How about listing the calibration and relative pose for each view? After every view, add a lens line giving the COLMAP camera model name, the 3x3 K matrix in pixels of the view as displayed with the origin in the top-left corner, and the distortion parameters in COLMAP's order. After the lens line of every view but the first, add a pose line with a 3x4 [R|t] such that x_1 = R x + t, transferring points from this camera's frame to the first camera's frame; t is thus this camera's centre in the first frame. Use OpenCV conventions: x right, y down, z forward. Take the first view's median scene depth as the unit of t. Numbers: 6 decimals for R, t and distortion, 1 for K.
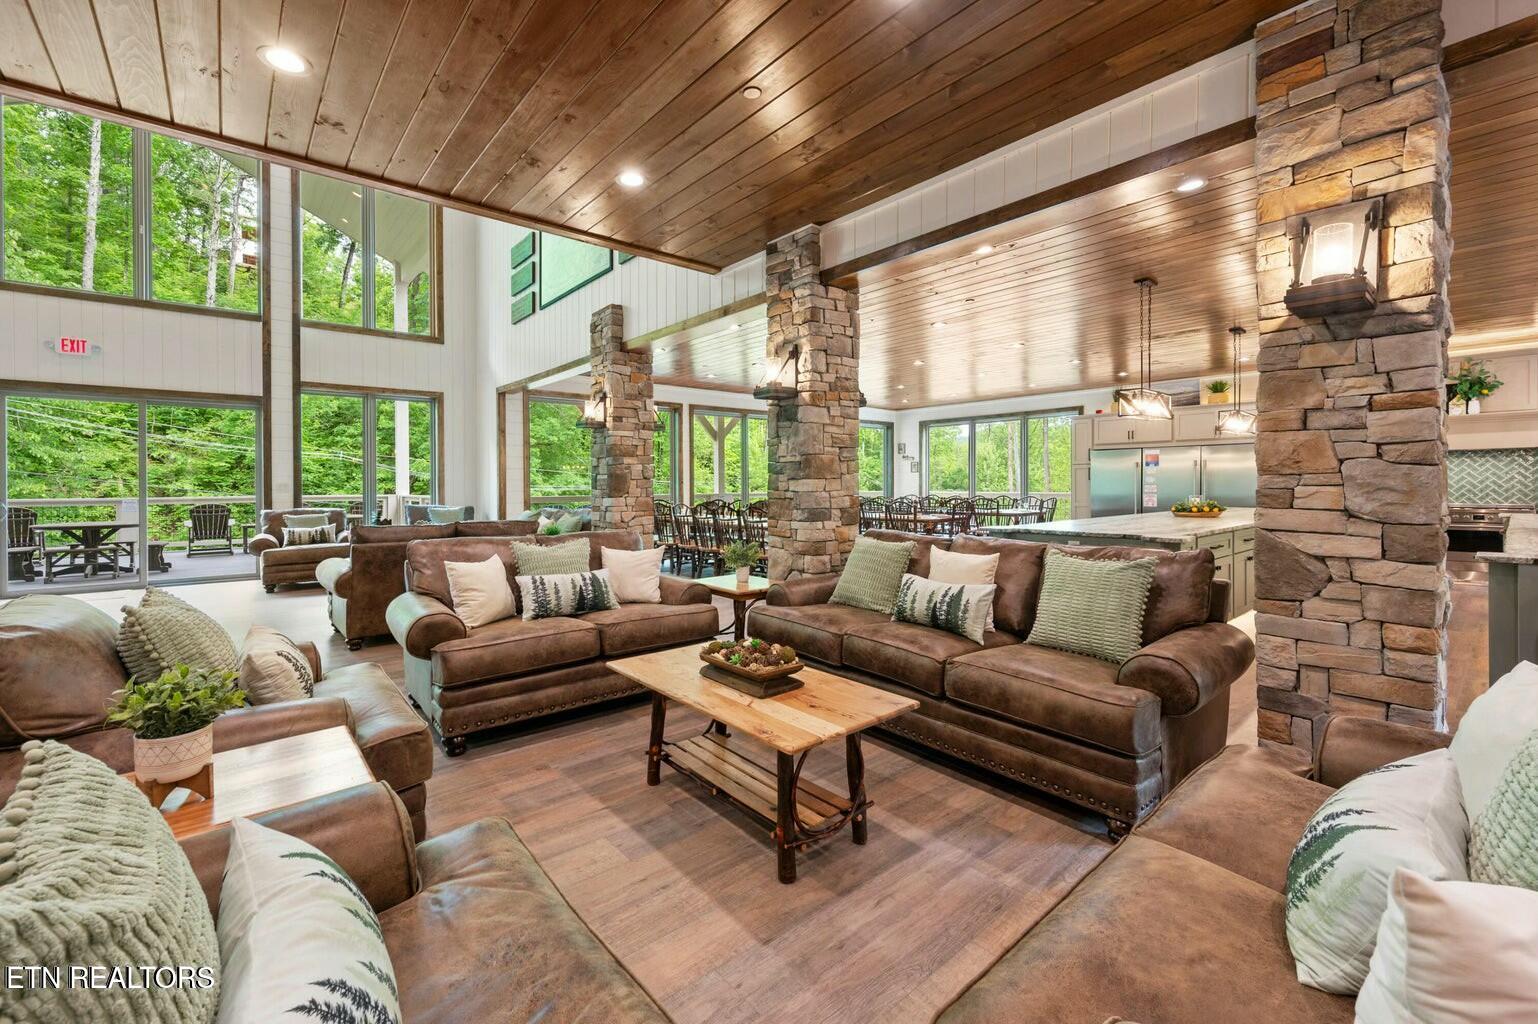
lens RADIAL K [[639.1, 0, 768.6], [0, 639.1, 481.5], [0, 0, 1]] dist [0.003784, -0.001484]
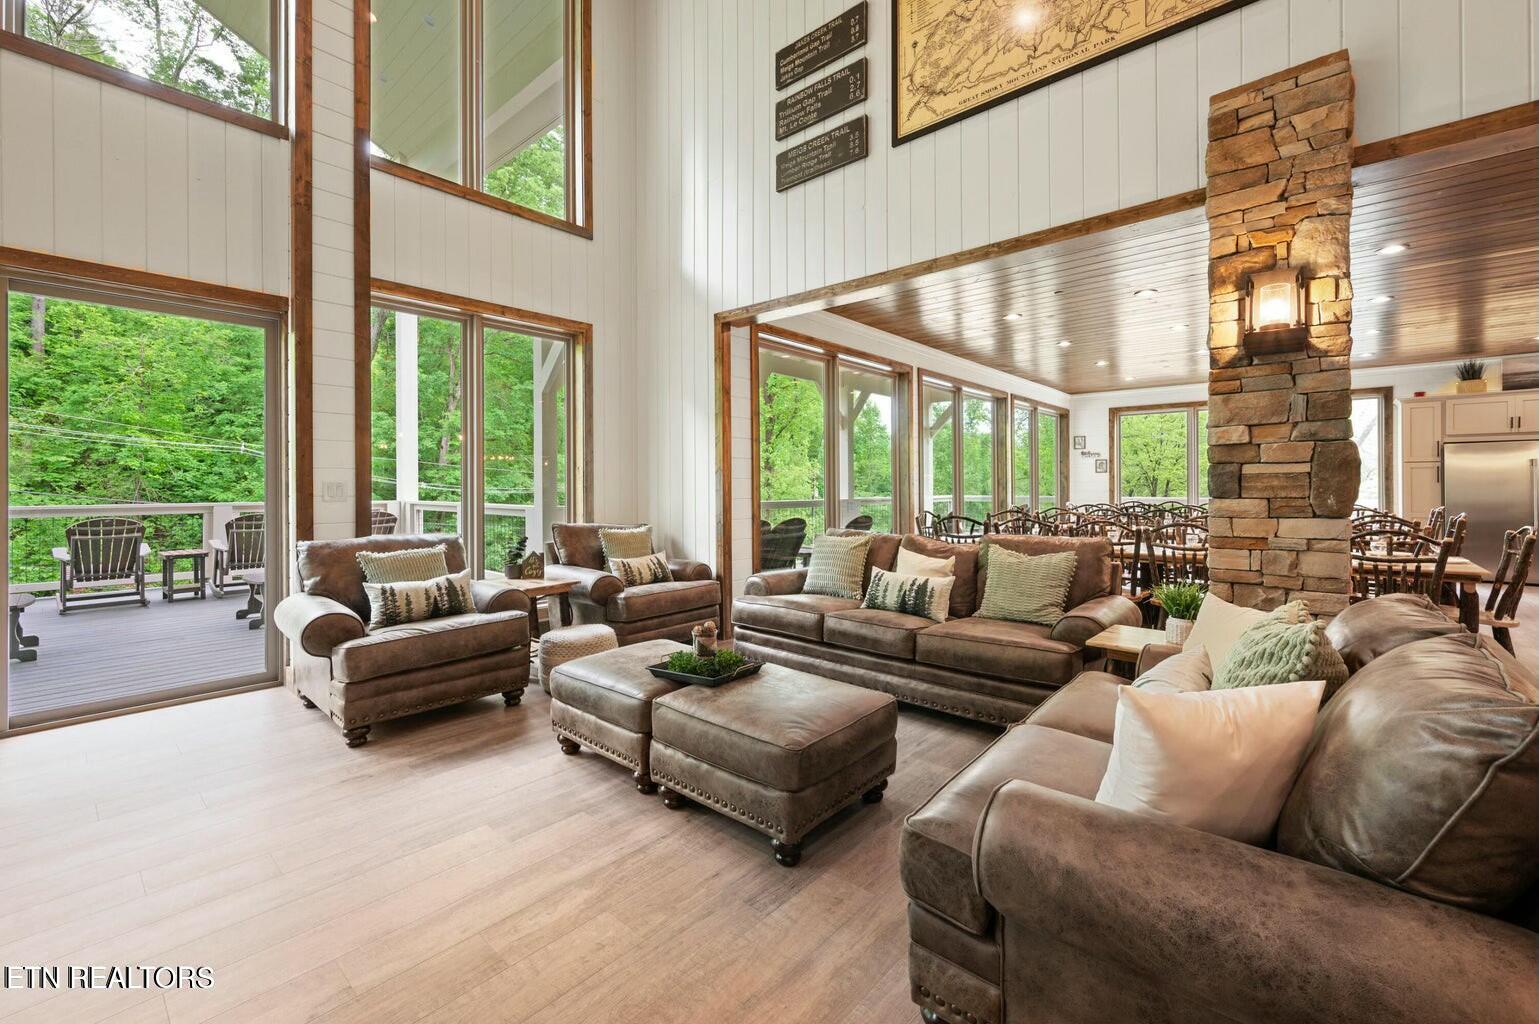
lens RADIAL K [[637.0, 0, 774.8], [0, 637.0, 483.7], [0, 0, 1]] dist [0.004522, -0.001409]
pose [[0.989567, 0.003857, 0.144022, -0.426878], [-0.003826, 0.999993, -0.000490, 0.002333], [-0.144022, -0.000066, 0.989574, 0.411881]]
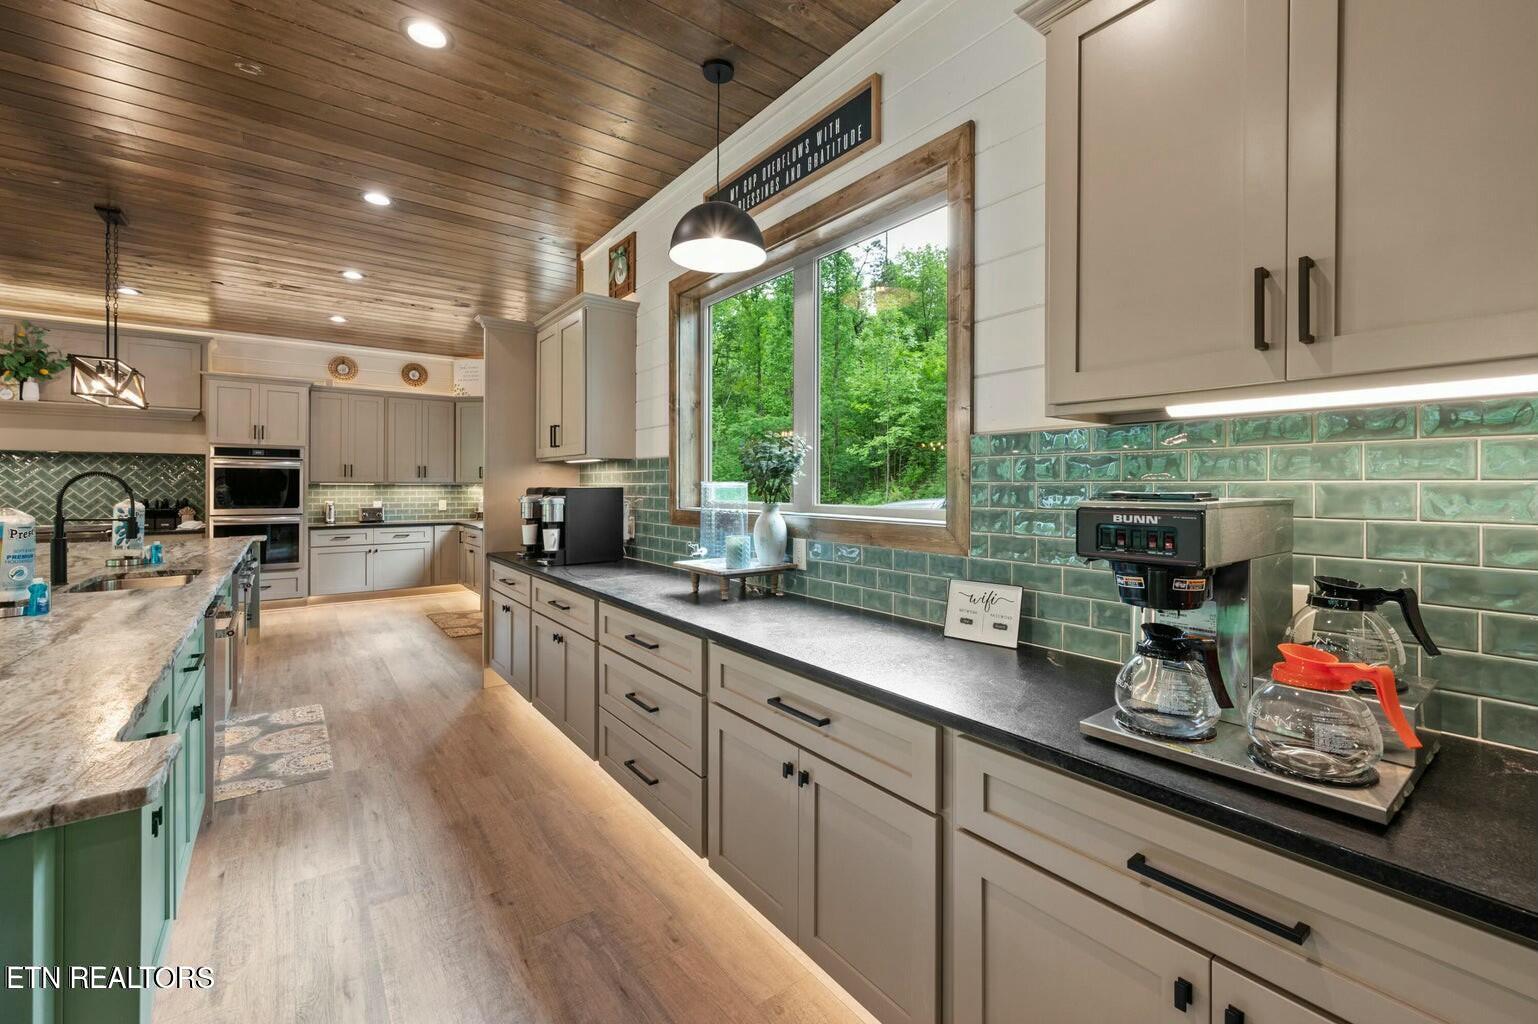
lens RADIAL K [[639.1, 0, 778.4], [0, 639.1, 483.1], [0, 0, 1]] dist [0.003784, -0.001484]
pose [[0.040045, 0.012343, 0.999122, 0.331564], [-0.006016, 0.999909, -0.012112, -0.007984], [-0.999180, -0.005526, 0.040116, 0.109490]]
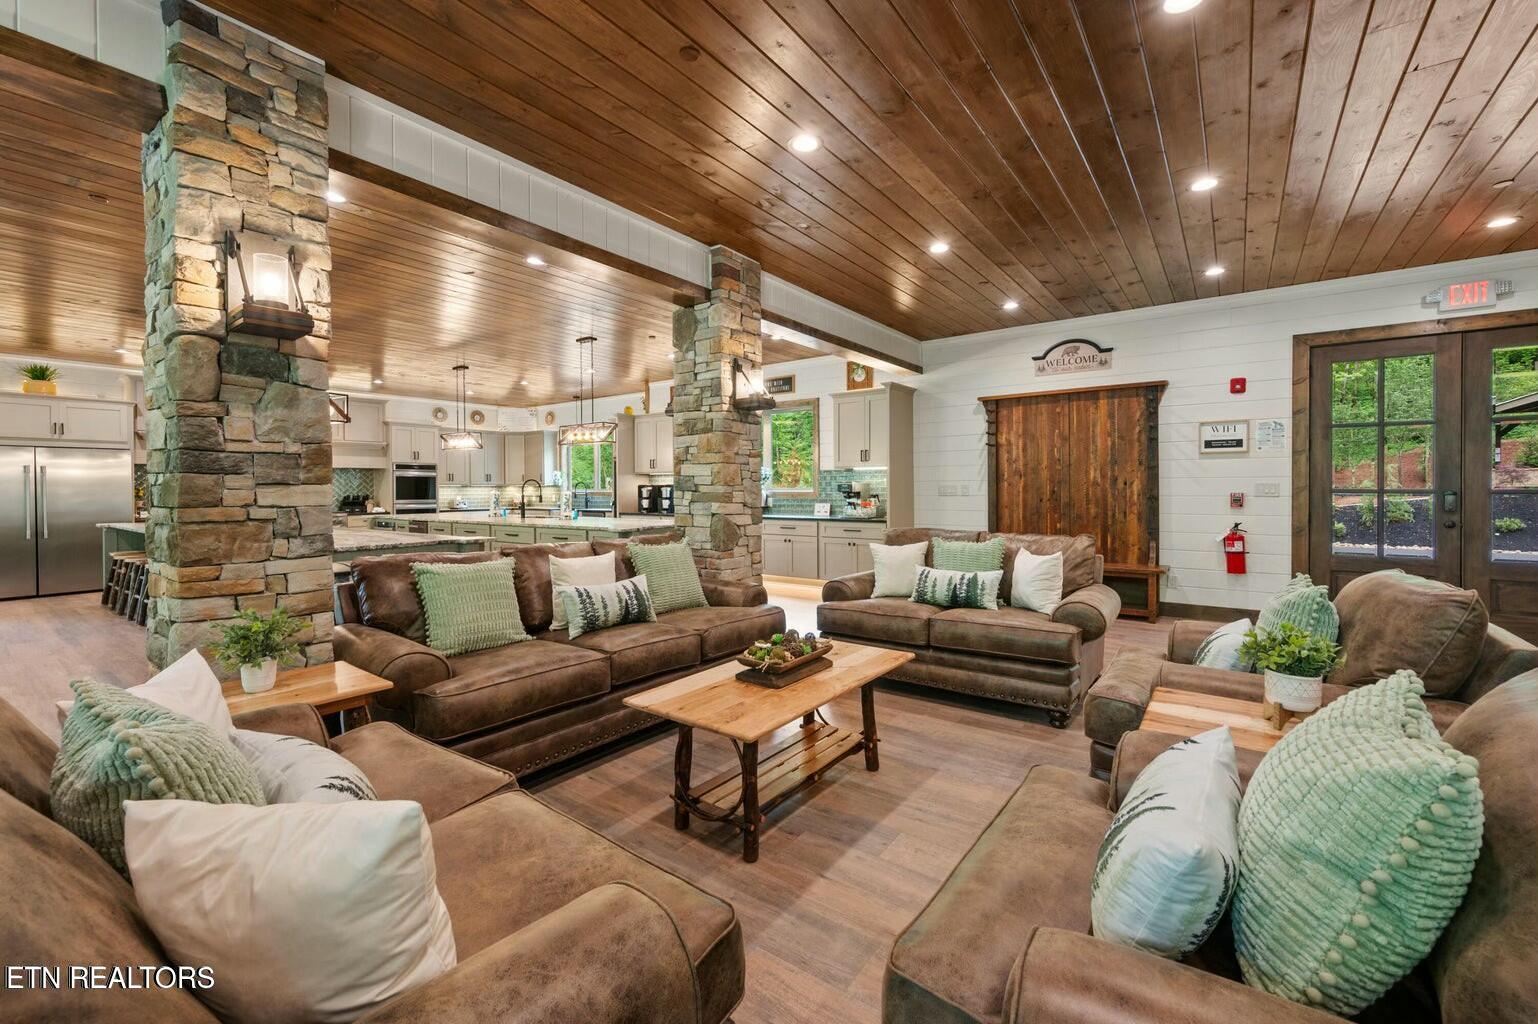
lens RADIAL K [[639.1, 0, 759.7], [0, 639.1, 492.7], [0, 0, 1]] dist [0.003784, -0.001484]
pose [[-0.216412, -0.000973, 0.976302, -0.260799], [0.004734, 0.999987, 0.002046, 0.001764], [-0.976291, 0.005065, -0.216404, 0.311543]]
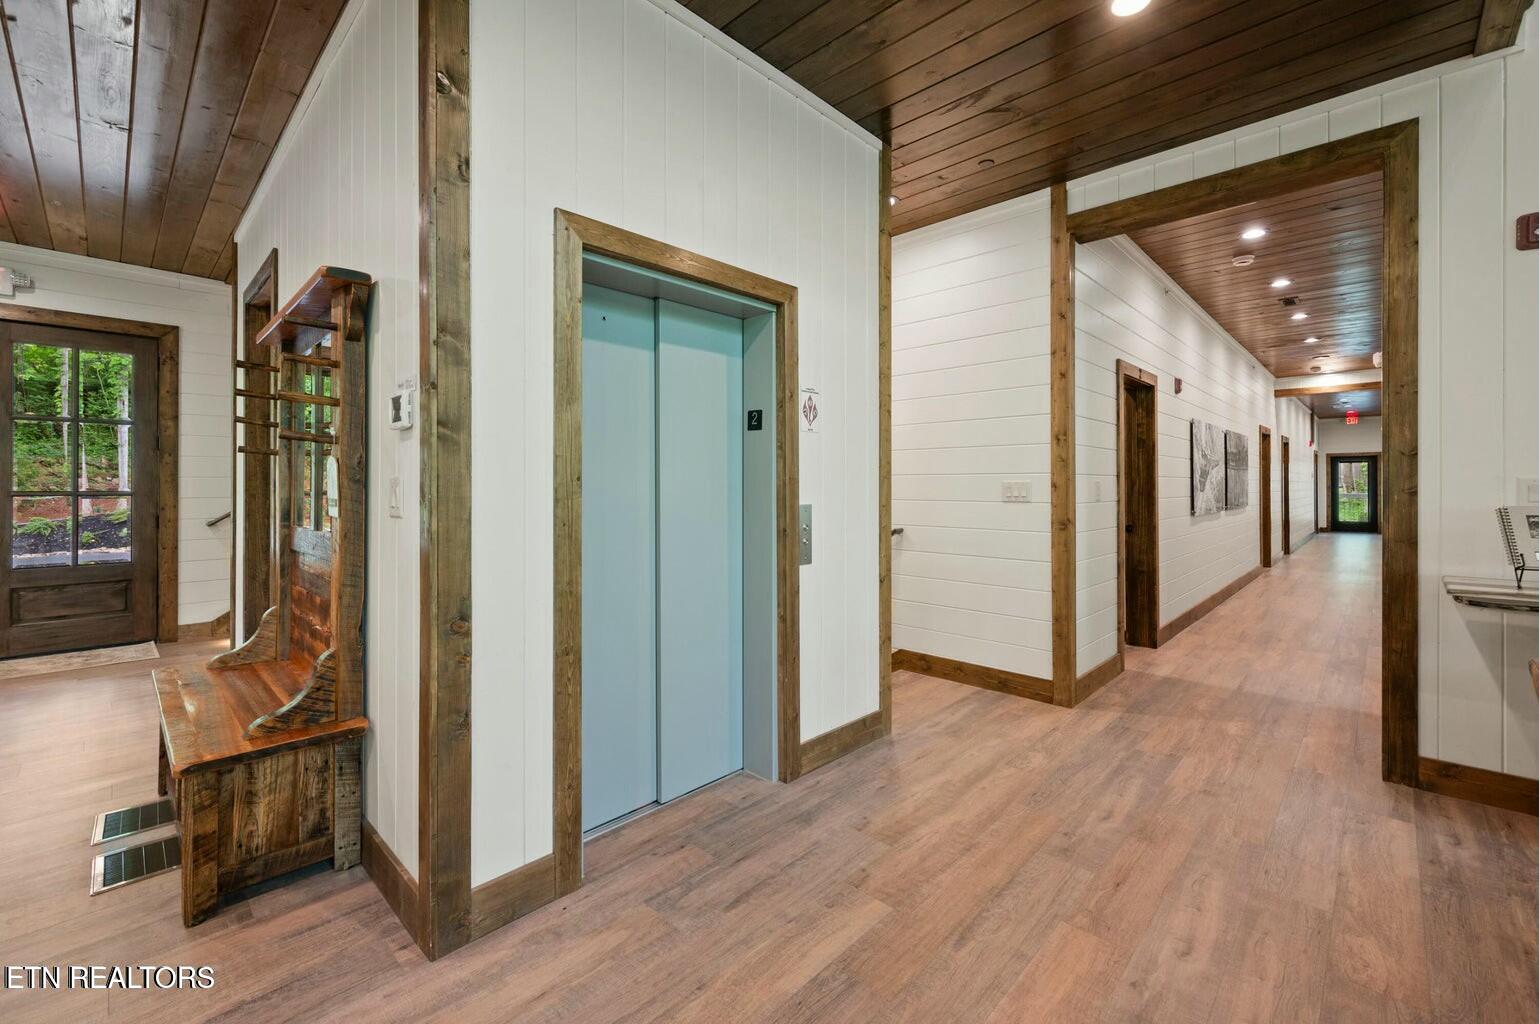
lens RADIAL K [[637.0, 0, 768.2], [0, 637.0, 485.2], [0, 0, 1]] dist [0.004522, -0.001409]
pose [[-0.995920, 0.006209, -0.090028, -0.400803], [0.006400, 0.999978, -0.001840, 0.002601], [0.090015, -0.002409, -0.995938, 0.166668]]
